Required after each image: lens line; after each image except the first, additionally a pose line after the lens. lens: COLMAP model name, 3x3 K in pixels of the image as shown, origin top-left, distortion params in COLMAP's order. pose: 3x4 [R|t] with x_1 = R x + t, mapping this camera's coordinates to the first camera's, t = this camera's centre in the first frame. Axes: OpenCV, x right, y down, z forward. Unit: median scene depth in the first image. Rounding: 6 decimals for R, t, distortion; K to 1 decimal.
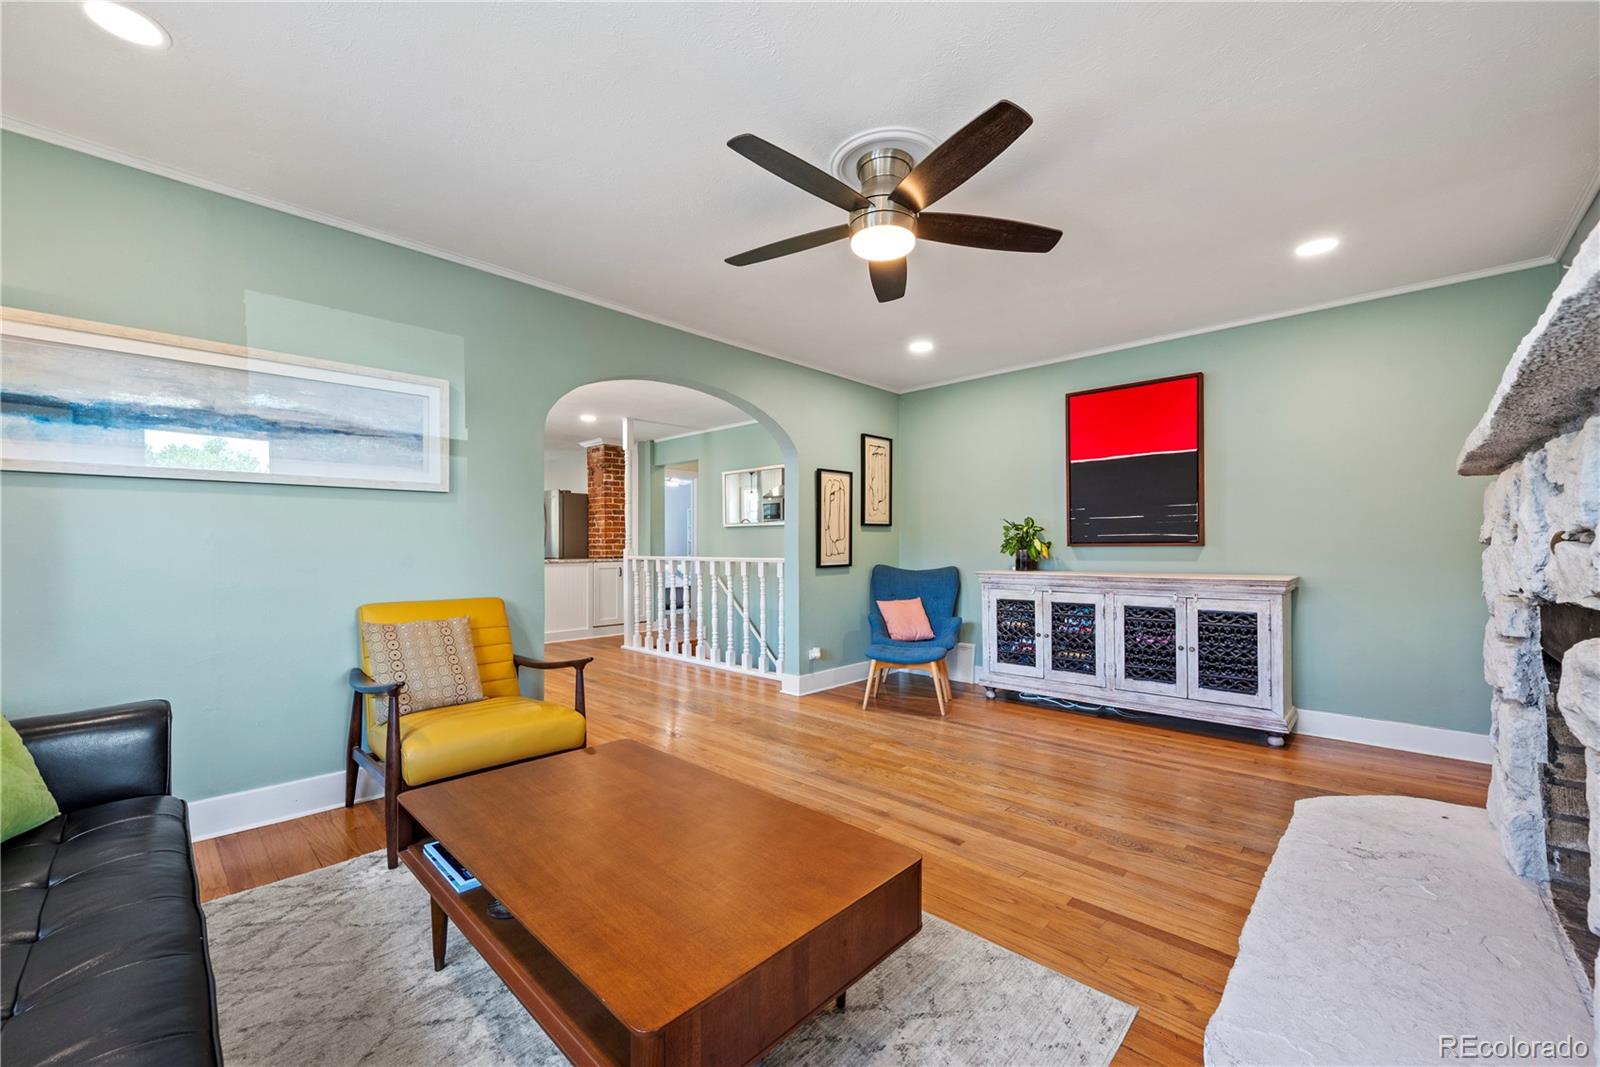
lens RADIAL K [[632.8, 0, 806.8], [0, 632.8, 543.5], [0, 0, 1]] dist [-0.001595, -0.000114]
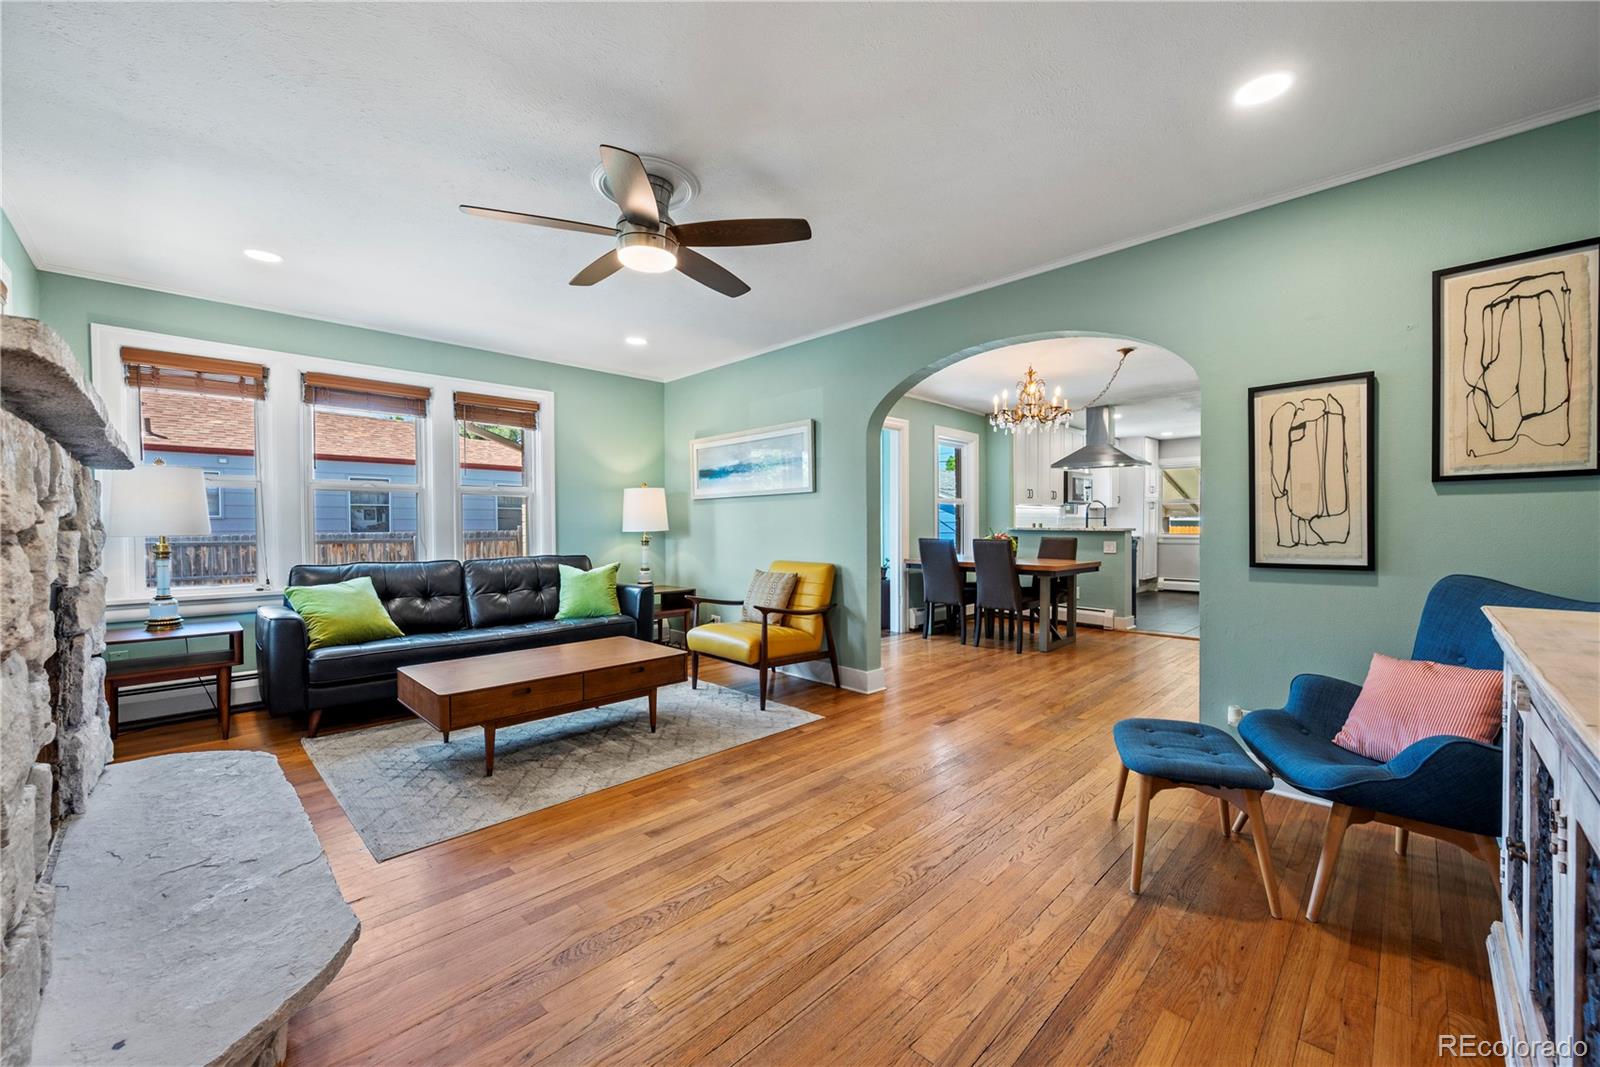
lens RADIAL K [[632.8, 0, 797.7], [0, 632.8, 536.3], [0, 0, 1]] dist [-0.001595, -0.000114]
pose [[-0.029938, 0.017646, -0.999396, 0.915193], [0.006304, 0.999828, 0.017465, -0.001631], [0.999532, -0.005777, -0.030044, 0.960028]]
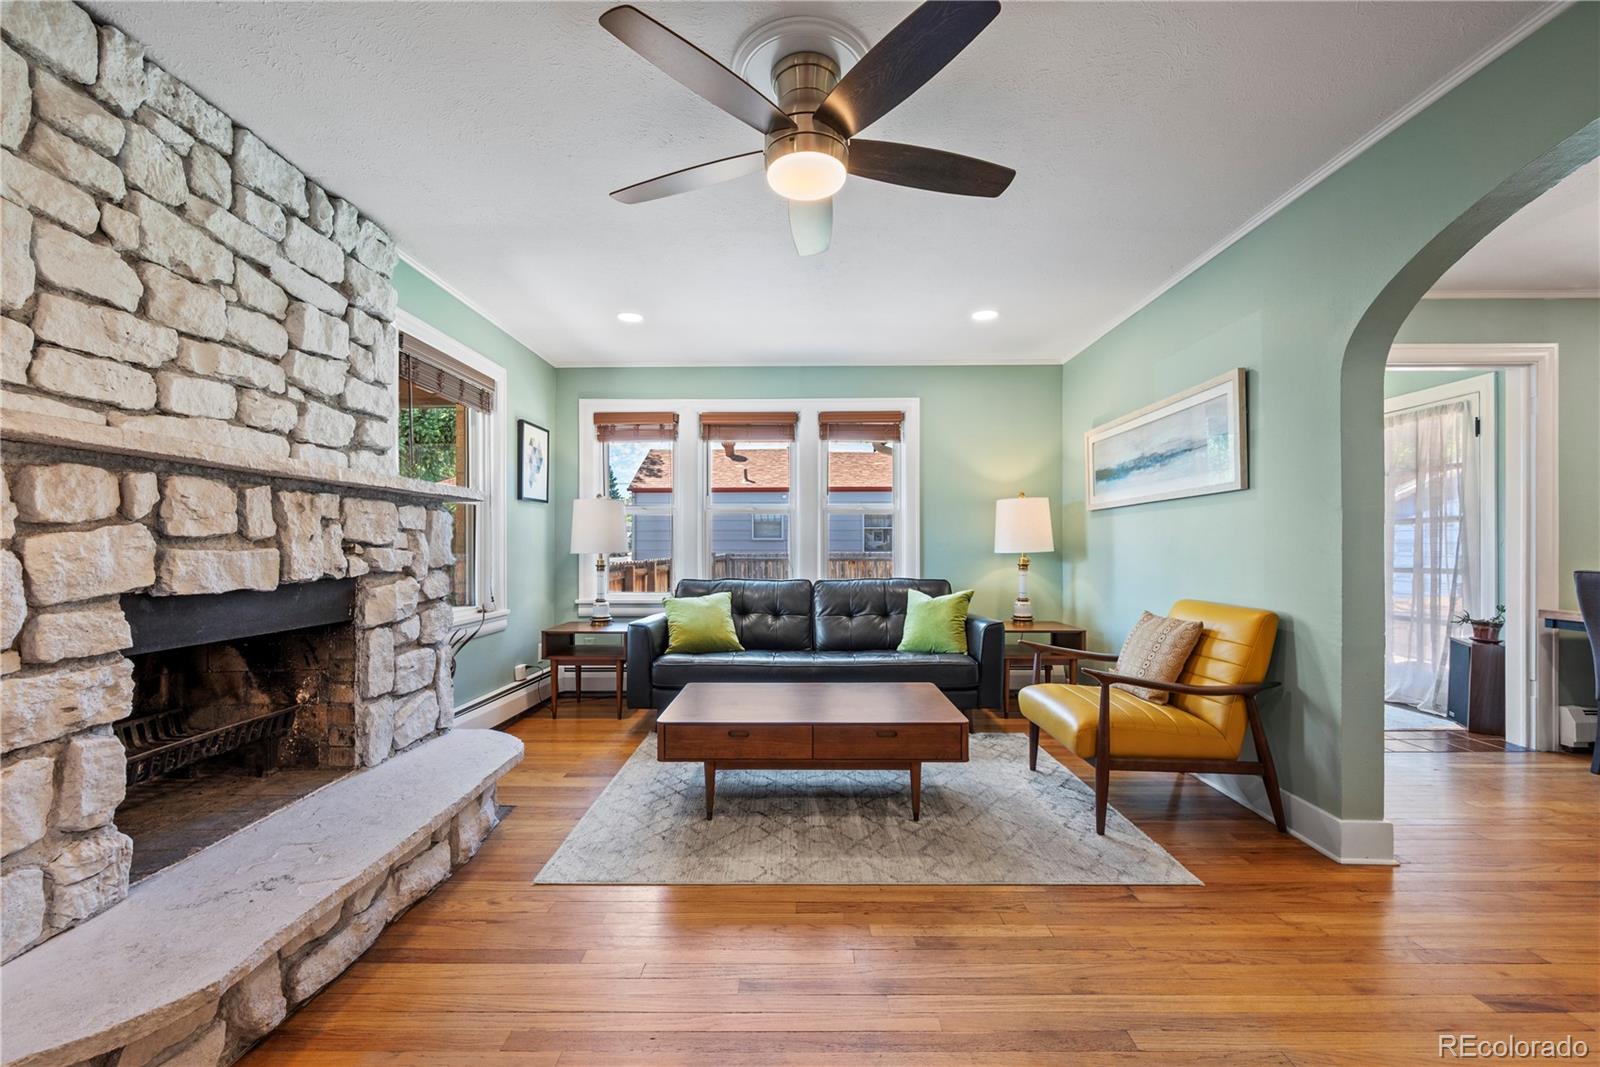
lens RADIAL K [[632.8, 0, 796.0], [0, 632.8, 547.3], [0, 0, 1]] dist [-0.001595, -0.000114]
pose [[-0.734037, 0.001168, -0.679109, 0.503734], [0.003775, 0.999990, -0.002361, 0.002357], [0.679099, -0.004297, -0.734034, 1.173661]]
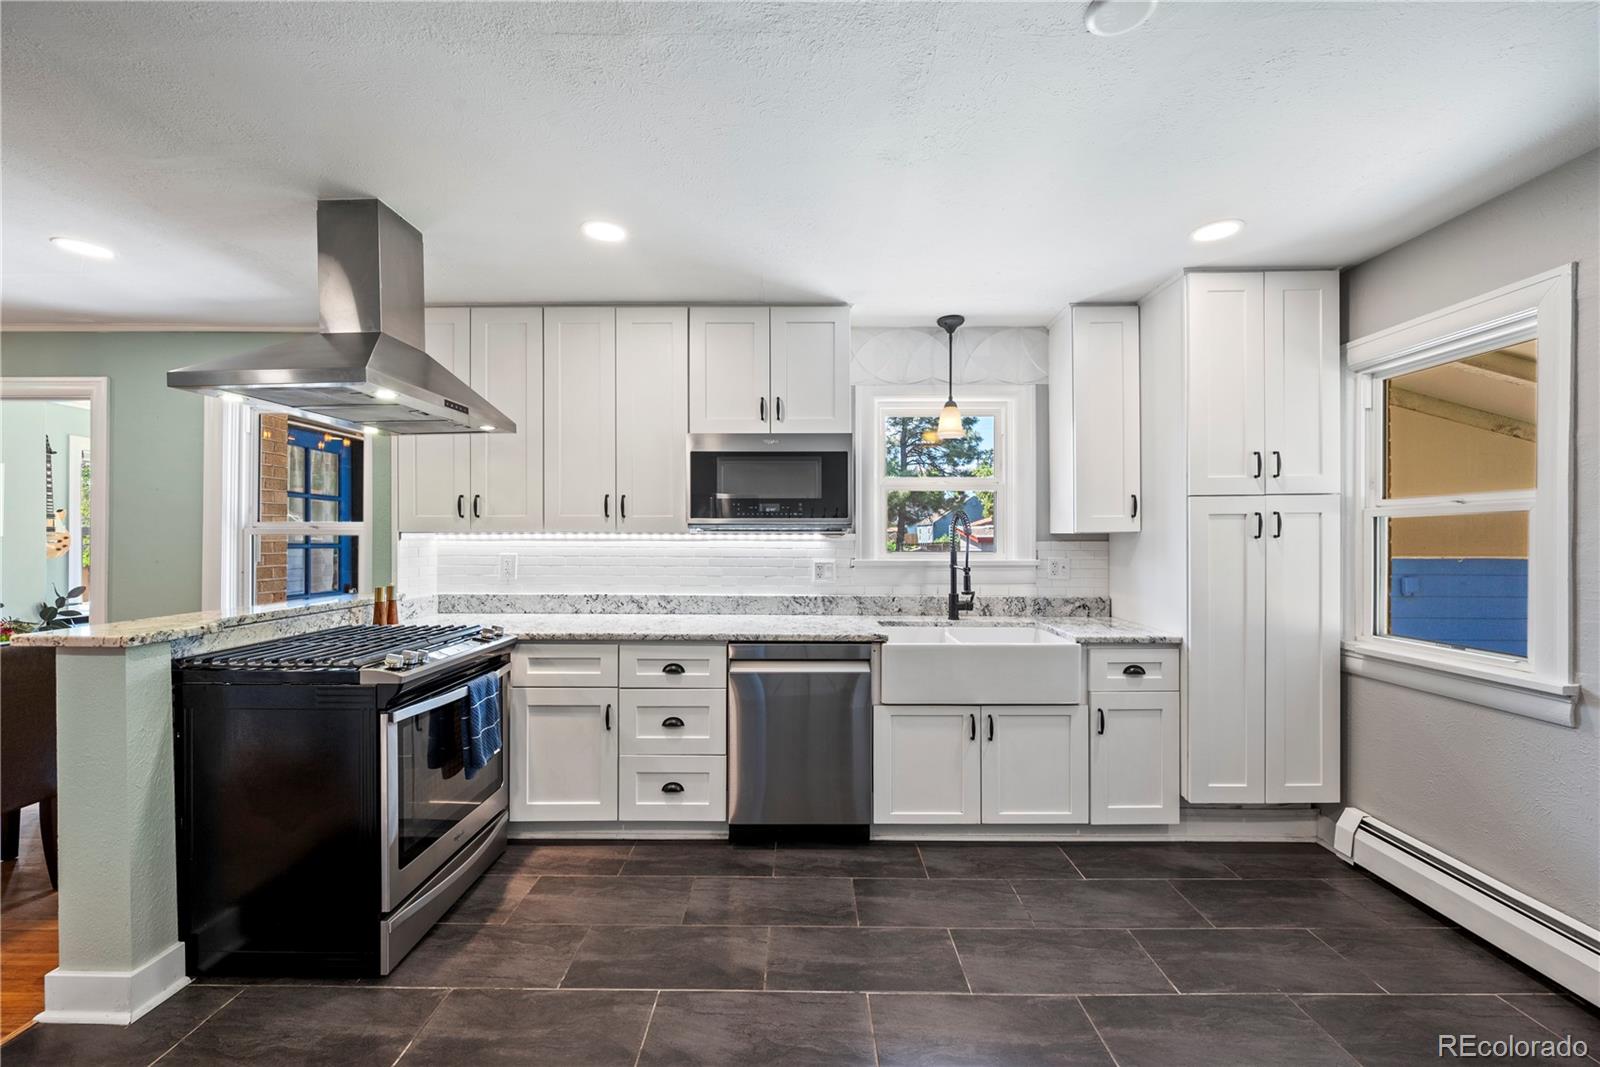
lens RADIAL K [[632.8, 0, 796.6], [0, 632.8, 538.8], [0, 0, 1]] dist [-0.001595, -0.000114]
pose [[-0.731605, -0.001209, -0.681728, -1.352397], [-0.001539, 0.999999, -0.000122, -0.071733], [0.681727, 0.000960, -0.731606, 2.884942]]
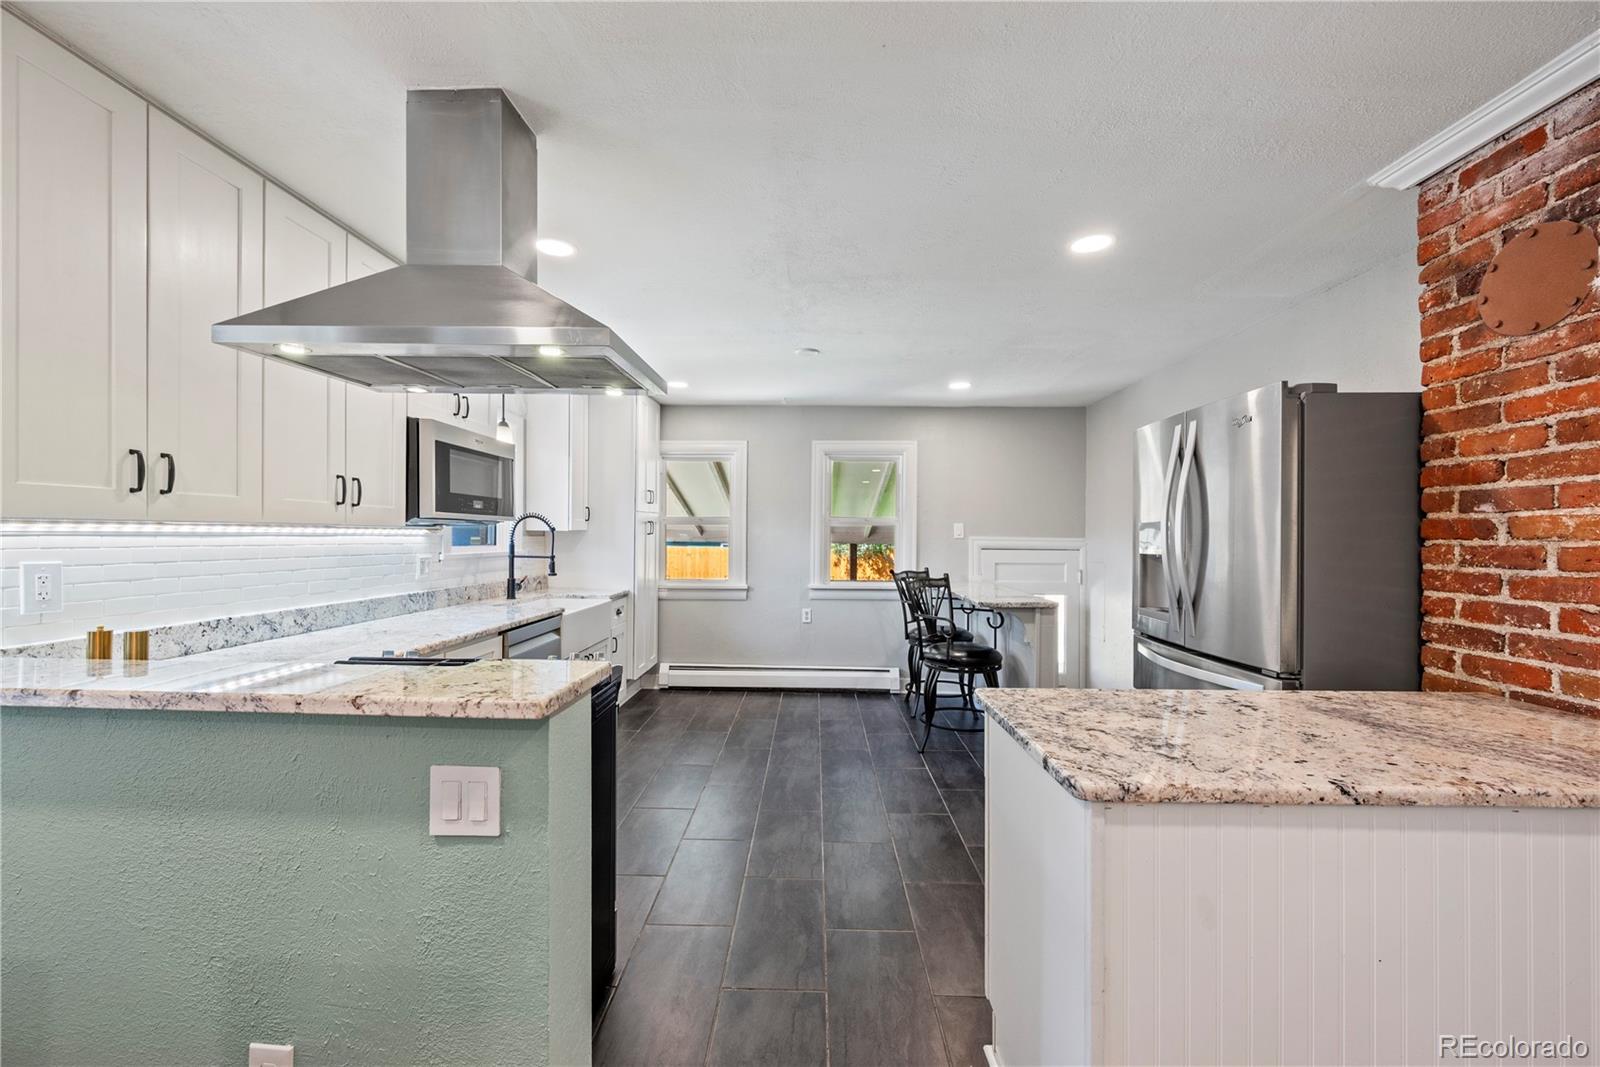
lens RADIAL K [[632.8, 0, 805.7], [0, 632.8, 537.2], [0, 0, 1]] dist [-0.001595, -0.000114]
pose [[0.674665, 0.004063, -0.738113, -0.886409], [-0.004443, 0.999989, 0.001443, -0.070814], [0.738111, 0.002305, 0.674676, 1.864876]]
